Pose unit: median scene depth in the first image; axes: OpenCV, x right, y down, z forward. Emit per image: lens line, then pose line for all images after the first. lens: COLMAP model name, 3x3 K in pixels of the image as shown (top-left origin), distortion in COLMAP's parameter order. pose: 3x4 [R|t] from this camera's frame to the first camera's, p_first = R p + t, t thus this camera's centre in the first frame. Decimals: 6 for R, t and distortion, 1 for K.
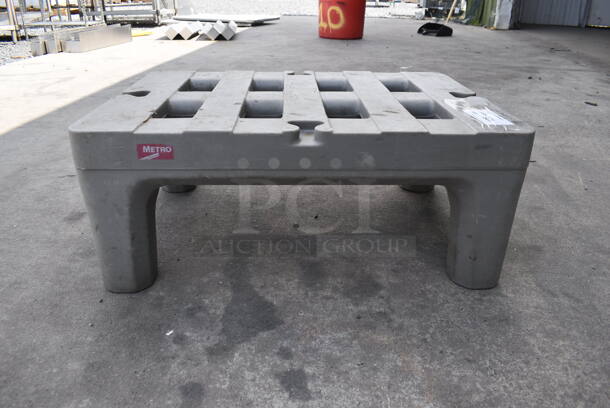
lens RADIAL K [[470.1, 0, 306.1], [0, 470.1, 207.7], [0, 0, 1]] dist [-0.098106, 0.016952]
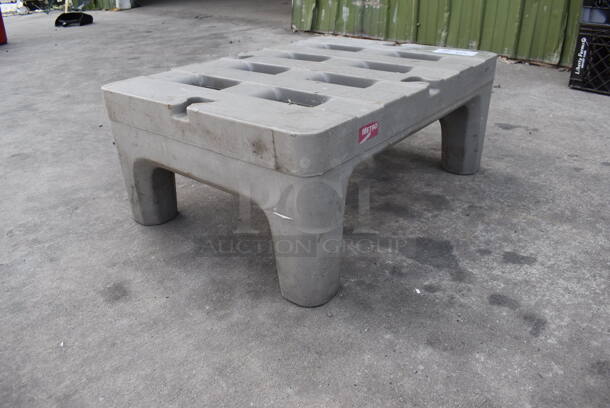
lens RADIAL K [[470.1, 0, 306.0], [0, 470.1, 205.7], [0, 0, 1]] dist [-0.098106, 0.016952]
pose [[0.655498, -0.379084, 0.653159, -1.114421], [0.358149, 0.917485, 0.173063, -0.194116], [-0.664869, 0.120486, 0.737178, 0.358393]]
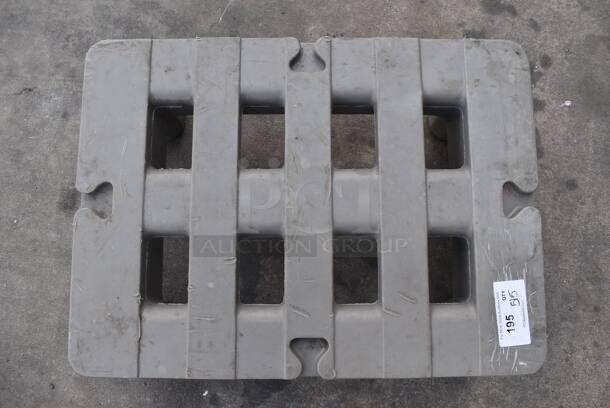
lens RADIAL K [[470.1, 0, 306.2], [0, 470.1, 203.2], [0, 0, 1]] dist [-0.098106, 0.016952]
pose [[0.999496, 0.029824, -0.010898, -0.004164], [-0.007147, 0.545705, 0.837947, -1.175543], [0.030938, -0.837446, 0.545643, 0.754571]]
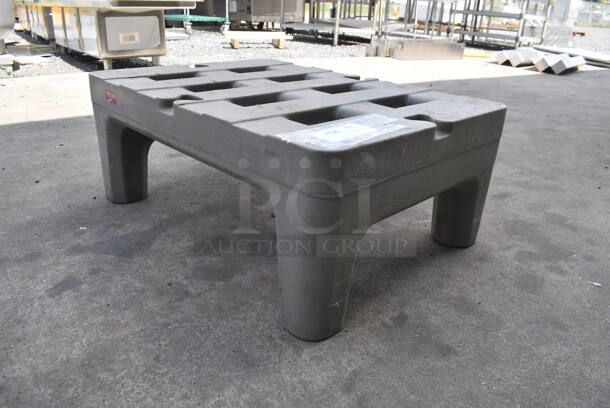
lens RADIAL K [[470.1, 0, 308.1], [0, 470.1, 201.1], [0, 0, 1]] dist [-0.098106, 0.016952]
pose [[0.681568, 0.312506, -0.661669, 1.031475], [-0.355032, 0.931887, 0.074421, -0.138052], [0.639857, 0.184191, 0.746094, 0.414402]]
